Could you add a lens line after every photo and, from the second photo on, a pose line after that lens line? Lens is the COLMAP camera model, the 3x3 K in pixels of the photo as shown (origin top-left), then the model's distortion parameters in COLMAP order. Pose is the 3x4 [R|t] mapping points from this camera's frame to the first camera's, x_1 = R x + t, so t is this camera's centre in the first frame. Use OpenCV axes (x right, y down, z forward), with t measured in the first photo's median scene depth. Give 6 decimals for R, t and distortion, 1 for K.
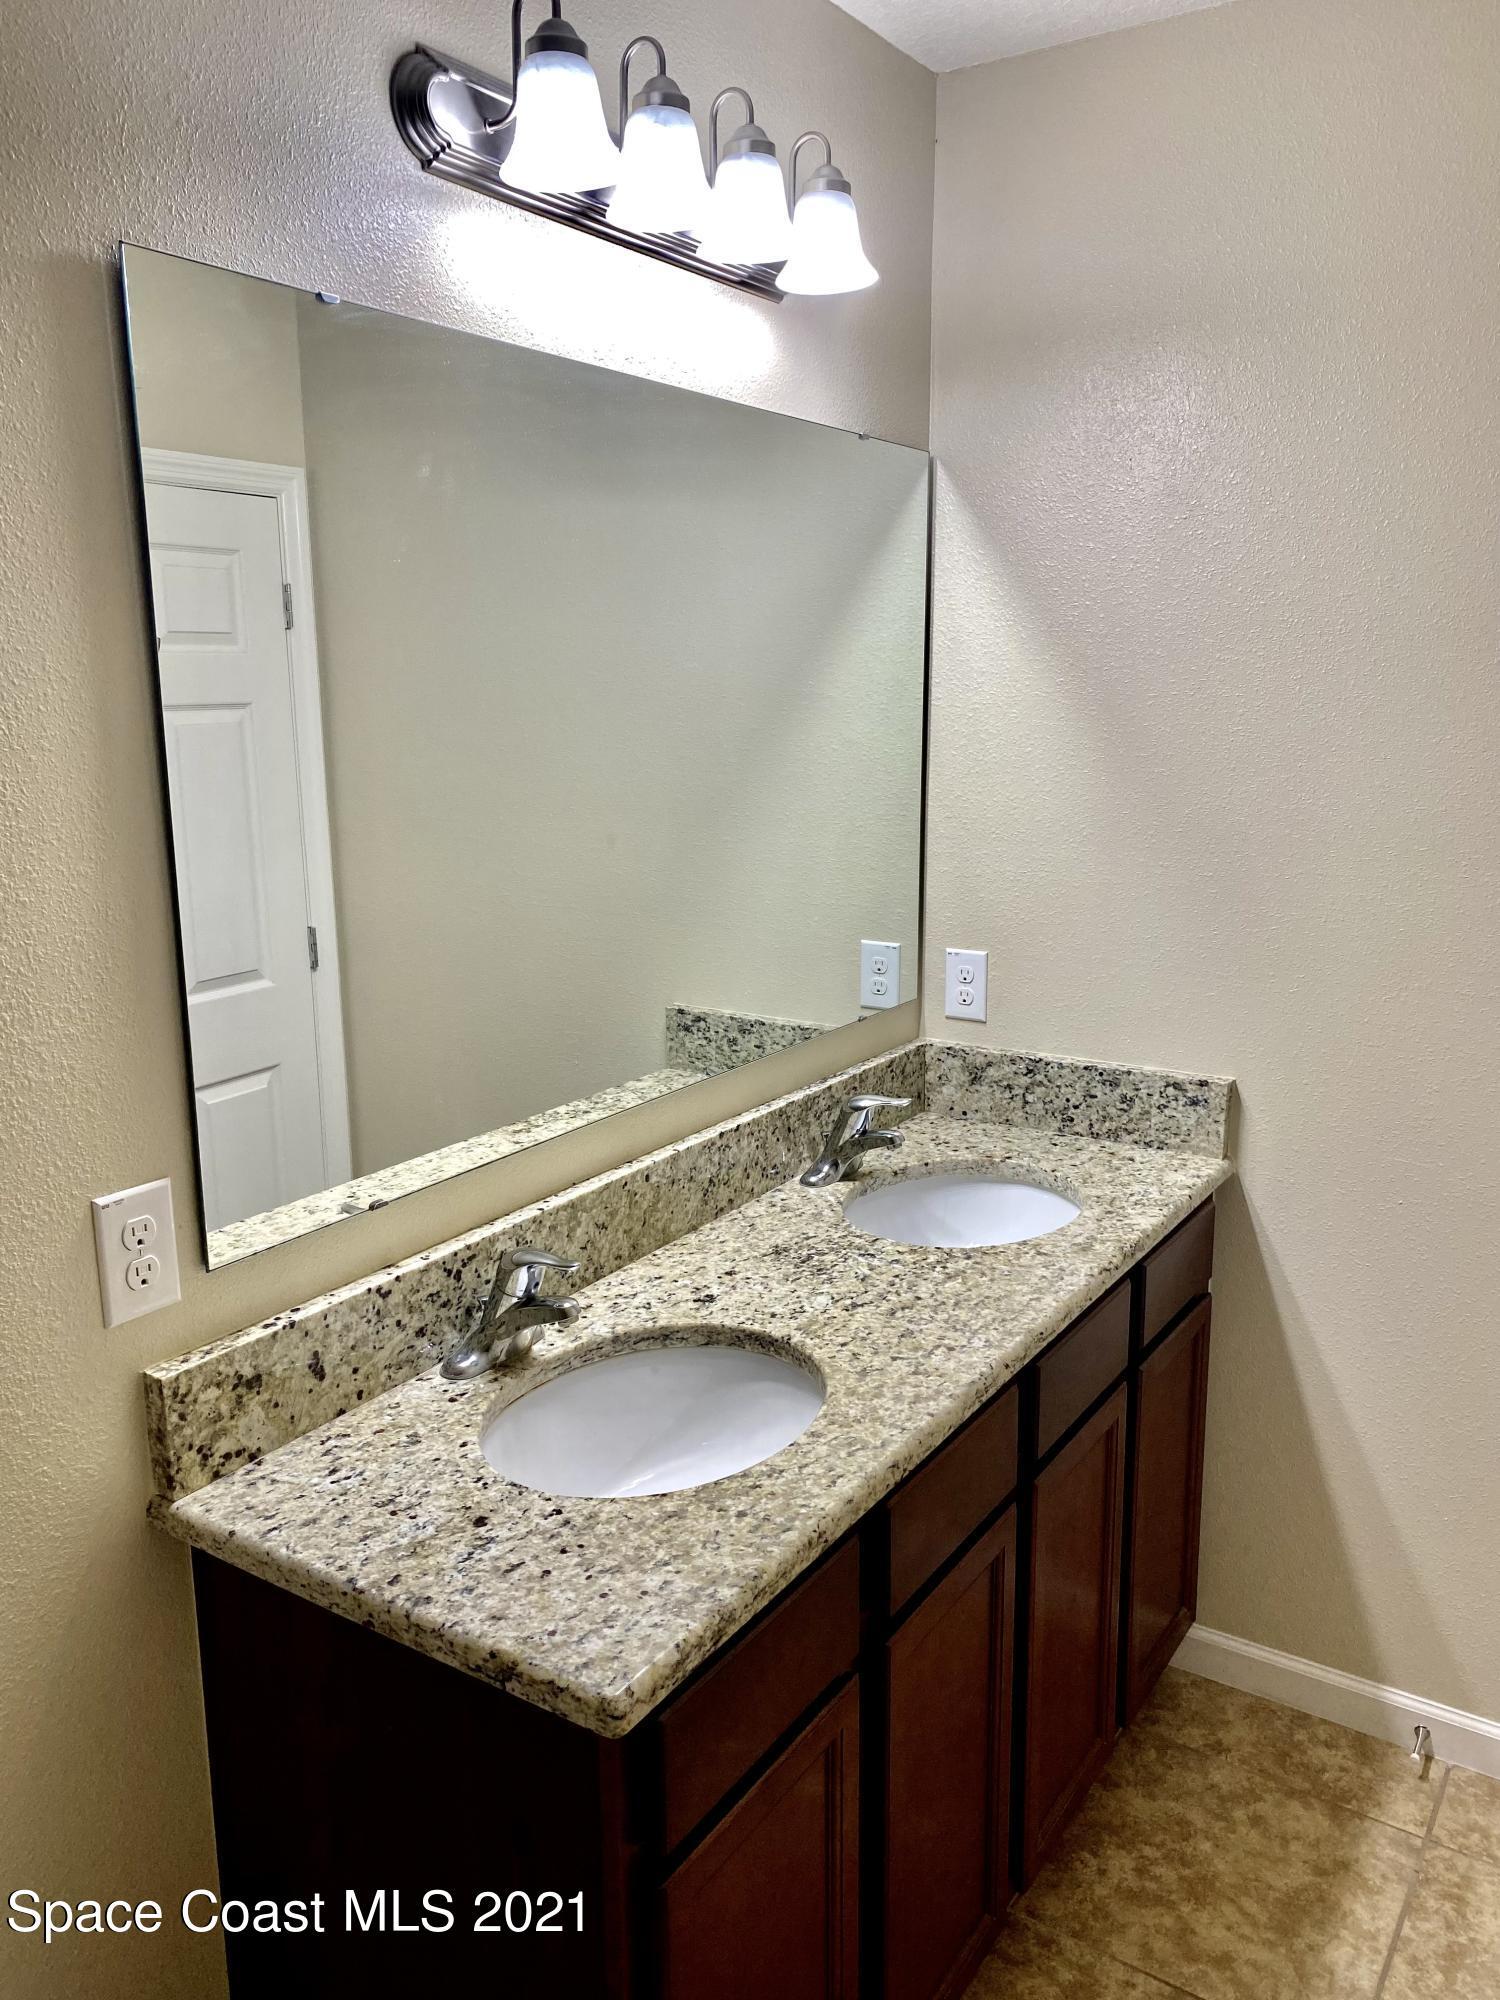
lens RADIAL K [[1528.5, 0, 751.1], [0, 1528.5, 998.5], [0, 0, 1]] dist [0.040414, -0.017642]
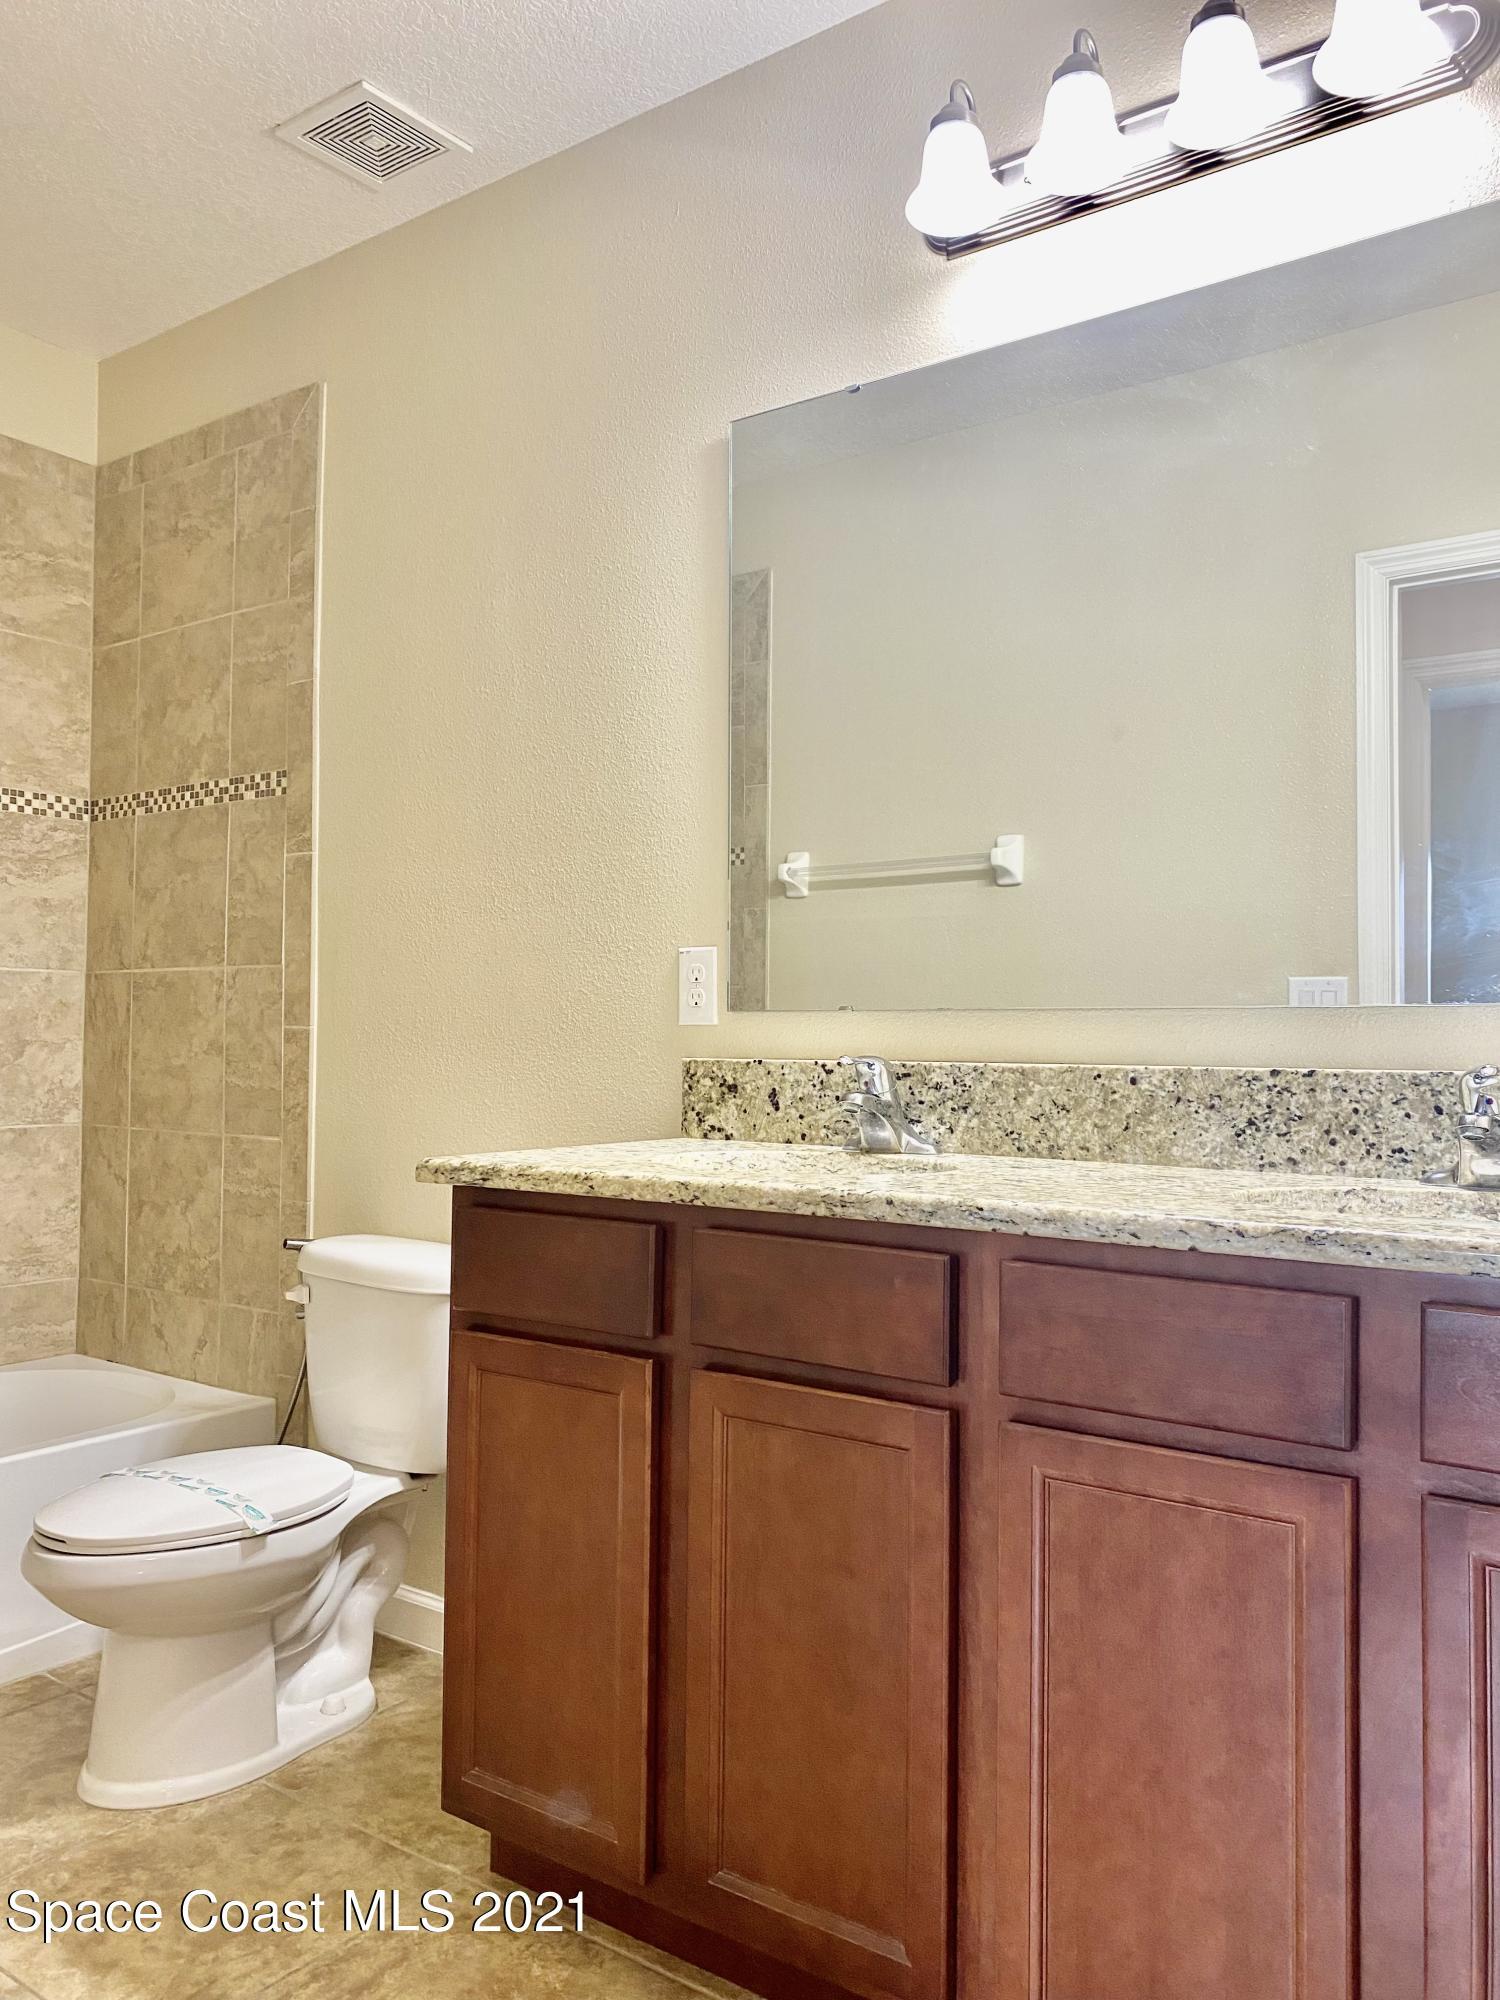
lens RADIAL K [[1528.5, 0, 746.9], [0, 1528.5, 992.4], [0, 0, 1]] dist [0.040414, -0.017642]
pose [[-0.061061, -0.019625, -0.997941, 1.131478], [-0.209137, 0.977865, -0.006434, 0.149612], [0.975978, 0.208314, -0.063813, 1.011912]]
